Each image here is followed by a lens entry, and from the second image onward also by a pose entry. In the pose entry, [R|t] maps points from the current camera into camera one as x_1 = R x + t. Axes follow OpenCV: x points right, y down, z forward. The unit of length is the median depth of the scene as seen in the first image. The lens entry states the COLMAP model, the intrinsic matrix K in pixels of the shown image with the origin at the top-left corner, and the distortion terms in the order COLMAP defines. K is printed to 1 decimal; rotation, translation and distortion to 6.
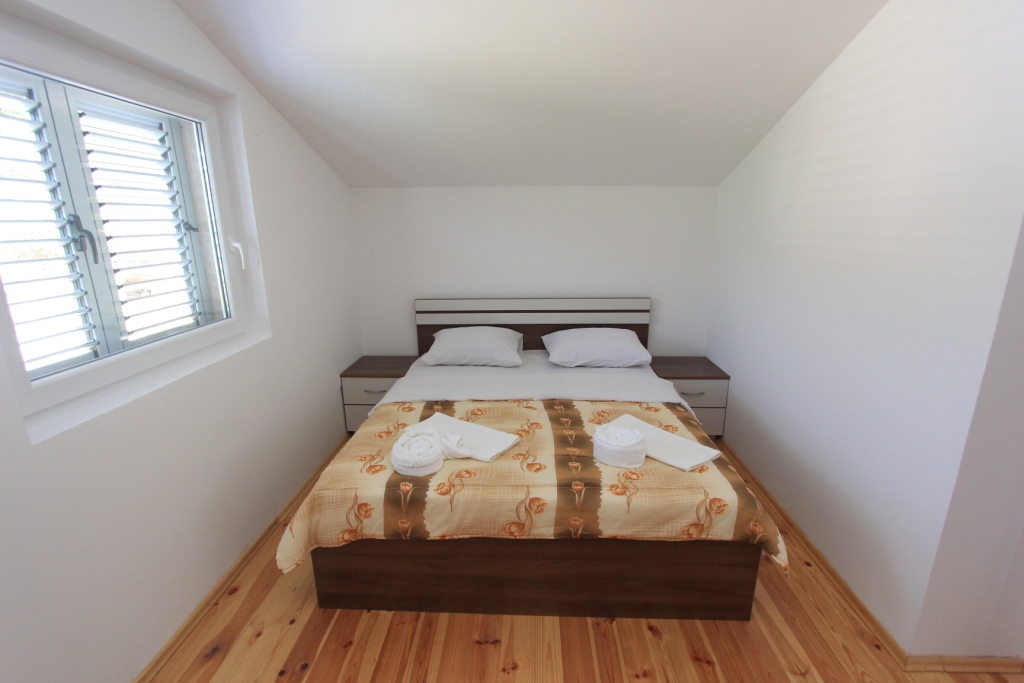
lens RADIAL K [[485.0, 0, 509.2], [0, 485.0, 344.8], [0, 0, 1]] dist [-0.000050, 0.000095]
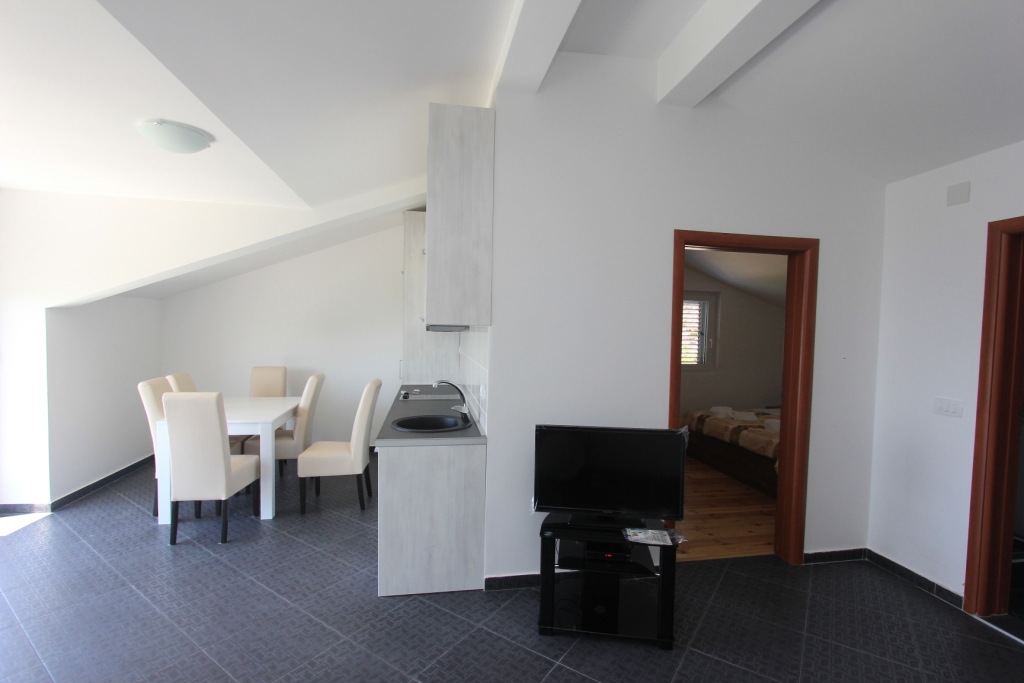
lens RADIAL K [[468.4, 0, 512.9], [0, 468.4, 346.3], [0, 0, 1]] dist [0.004102, -0.010544]
pose [[0.211945, 0.052417, -0.975875, 2.455539], [-0.269471, 0.962984, -0.006801, 0.217077], [0.939396, 0.264412, 0.218225, -0.927010]]
